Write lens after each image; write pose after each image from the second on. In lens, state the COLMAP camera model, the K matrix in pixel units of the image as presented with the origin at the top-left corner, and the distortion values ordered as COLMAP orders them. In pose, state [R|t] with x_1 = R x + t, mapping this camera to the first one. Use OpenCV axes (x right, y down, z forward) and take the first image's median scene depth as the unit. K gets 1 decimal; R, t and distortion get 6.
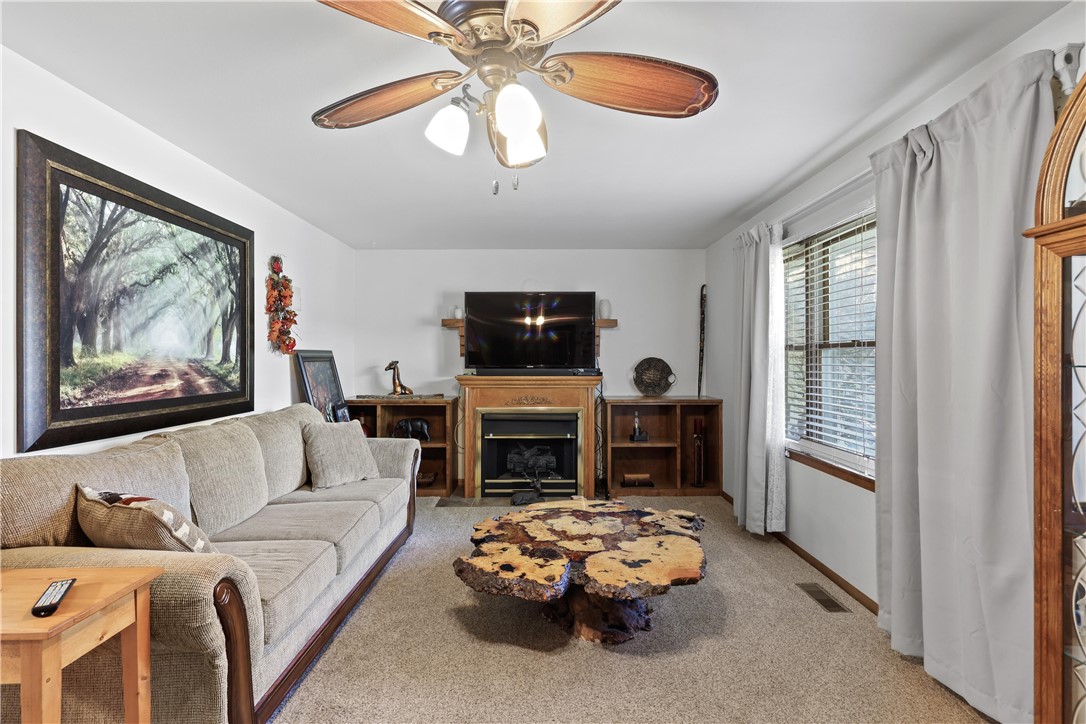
lens RADIAL K [[512.5, 0, 546.3], [0, 512.5, 356.3], [0, 0, 1]] dist [0.000010, 0.000801]
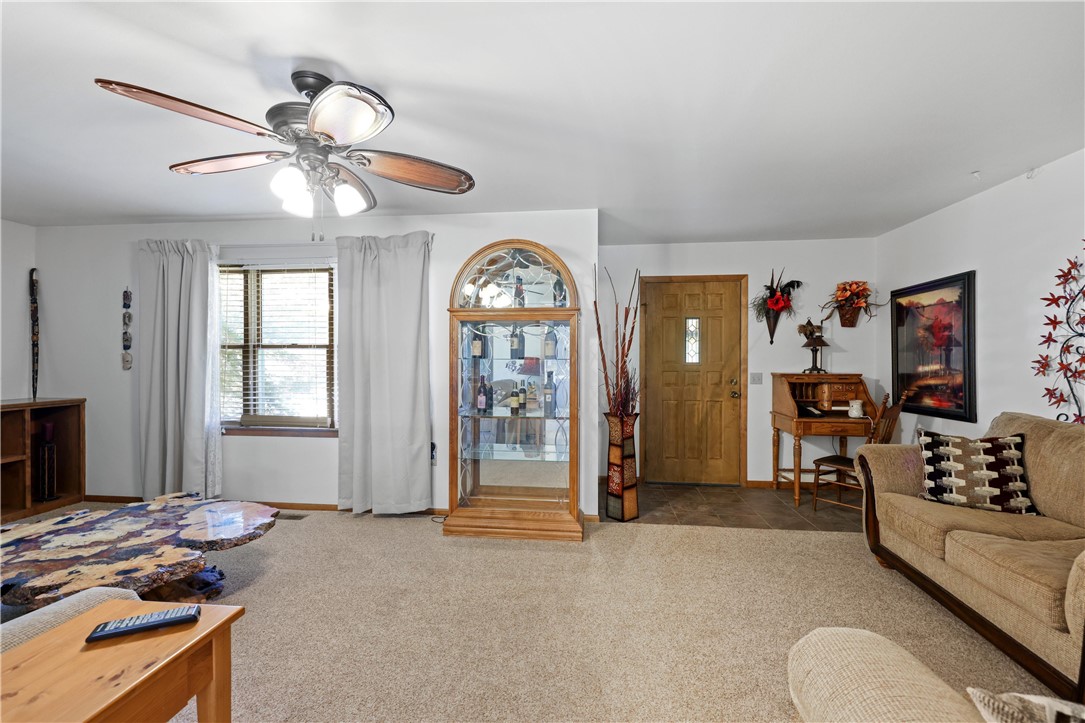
lens RADIAL K [[467.6, 0, 546.4], [0, 467.6, 362.5], [0, 0, 1]] dist [0.002976, -0.000219]
pose [[0.115150, -0.011674, 0.993280, -0.765117], [-0.008057, 0.999887, 0.012685, 0.001014], [-0.993315, -0.009463, 0.115043, 0.106128]]
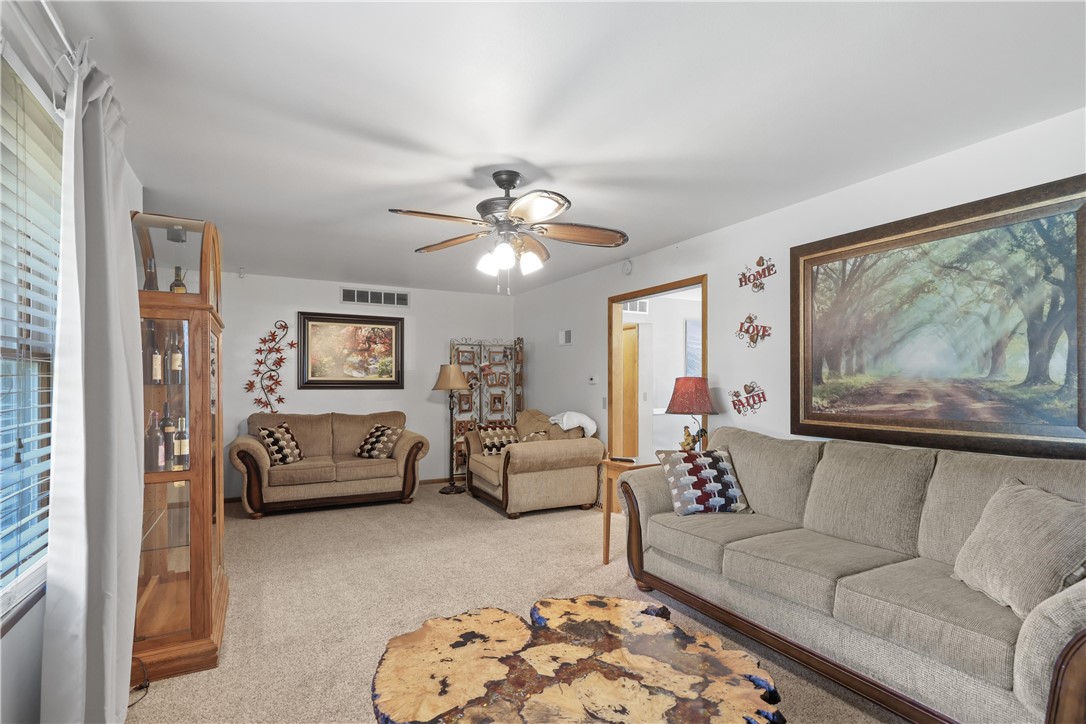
lens RADIAL K [[530.2, 0, 552.4], [0, 530.2, 390.2], [0, 0, 1]] dist [0.005806, -0.002115]
pose [[-0.876832, 0.009898, -0.480695, 0.407707], [0.005354, 0.999927, 0.010822, 0.011645], [0.480767, 0.006916, -0.876821, 1.609849]]
